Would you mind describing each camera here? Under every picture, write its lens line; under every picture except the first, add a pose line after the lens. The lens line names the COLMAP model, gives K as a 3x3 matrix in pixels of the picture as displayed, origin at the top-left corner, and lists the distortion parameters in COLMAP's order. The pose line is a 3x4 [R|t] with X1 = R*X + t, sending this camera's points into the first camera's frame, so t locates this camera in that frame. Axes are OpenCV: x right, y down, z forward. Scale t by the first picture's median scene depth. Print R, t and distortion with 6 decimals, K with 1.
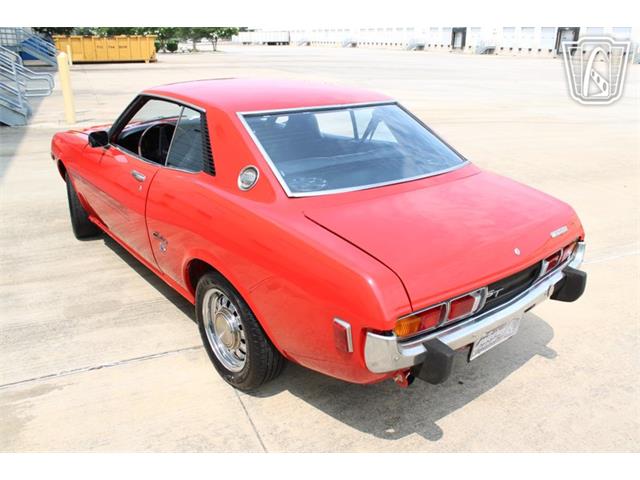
lens RADIAL K [[532.4, 0, 323.0], [0, 532.4, 243.2], [0, 0, 1]] dist [-0.174432, 0.157421]
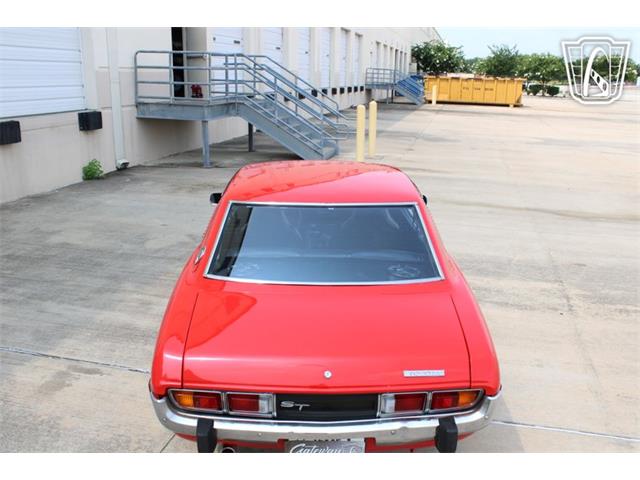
lens RADIAL K [[578.6, 0, 322.2], [0, 578.6, 243.8], [0, 0, 1]] dist [-0.165305, 0.176235]
pose [[0.786703, 0.169867, -0.593501, 0.700836], [-0.223960, 0.974433, -0.017972, -0.148493], [0.575274, 0.147059, 0.804632, 0.047926]]
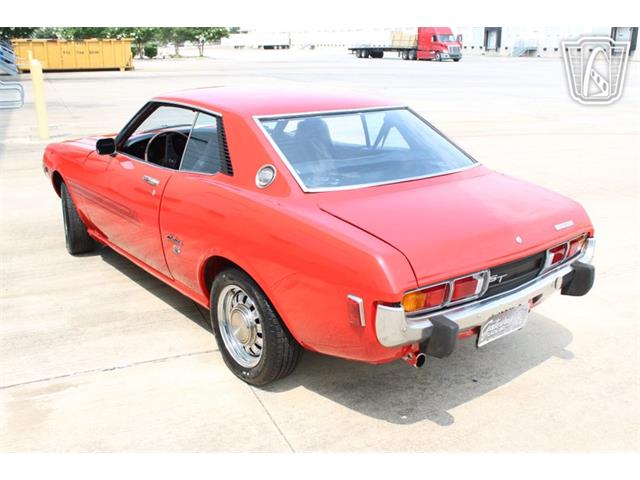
lens RADIAL K [[647.8, 0, 320.0], [0, 647.8, 240.0], [0, 0, 1]] dist [-0.136028, 0.146683]
pose [[0.999816, -0.007310, -0.017719, -0.007779], [0.005995, 0.997299, -0.073197, 0.078835], [0.018207, 0.073077, 0.997160, -0.224213]]
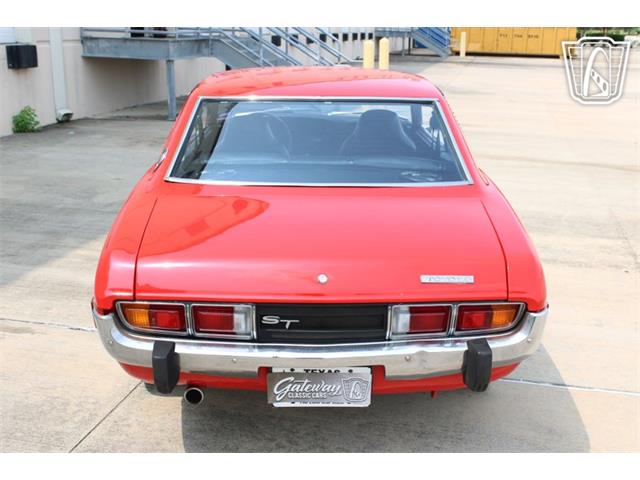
lens RADIAL K [[731.7, 0, 320.0], [0, 731.7, 240.0], [0, 0, 1]] dist [-0.087294, 0.074013]
pose [[0.786313, 0.168222, -0.594486, 0.723687], [-0.222164, 0.974843, -0.017998, -0.014126], [0.576503, 0.146226, 0.803905, 0.079105]]
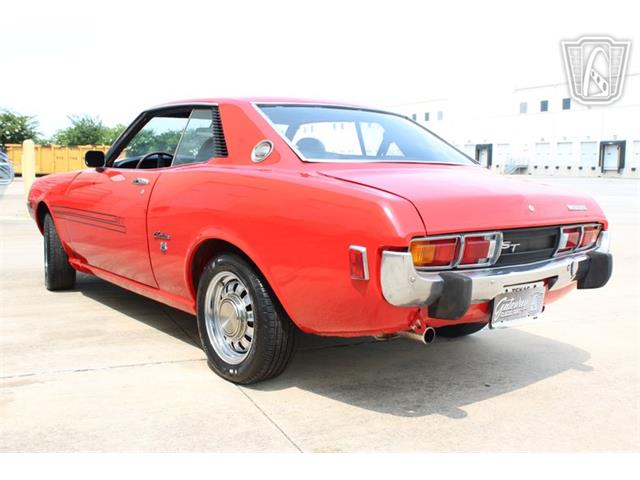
lens RADIAL K [[660.5, 0, 320.0], [0, 660.5, 240.0], [0, 0, 1]] dist [-0.090440, 0.025279]
pose [[0.999981, 0.005320, -0.003079, -0.020419], [-0.005926, 0.967423, -0.253097, 0.283062], [0.001632, 0.253110, 0.967436, -0.142222]]
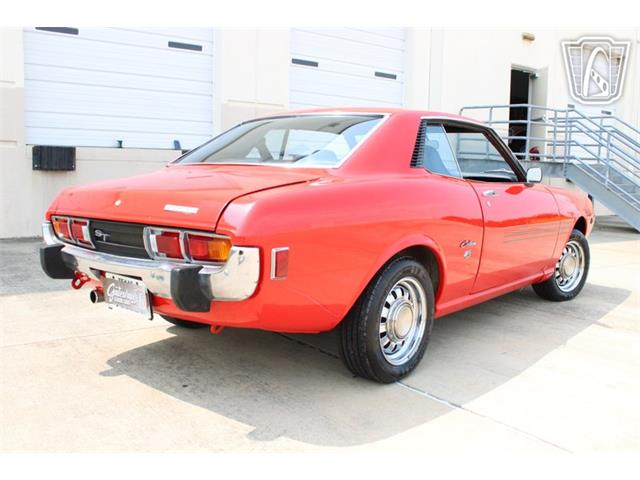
lens RADIAL K [[605.5, 0, 320.0], [0, 605.5, 240.0], [0, 0, 1]] dist [-0.128068, 0.121135]
pose [[0.202525, 0.097383, -0.974423, 1.164662], [-0.372190, 0.928029, 0.015390, -0.059932], [0.905791, 0.359554, 0.224194, 0.805631]]
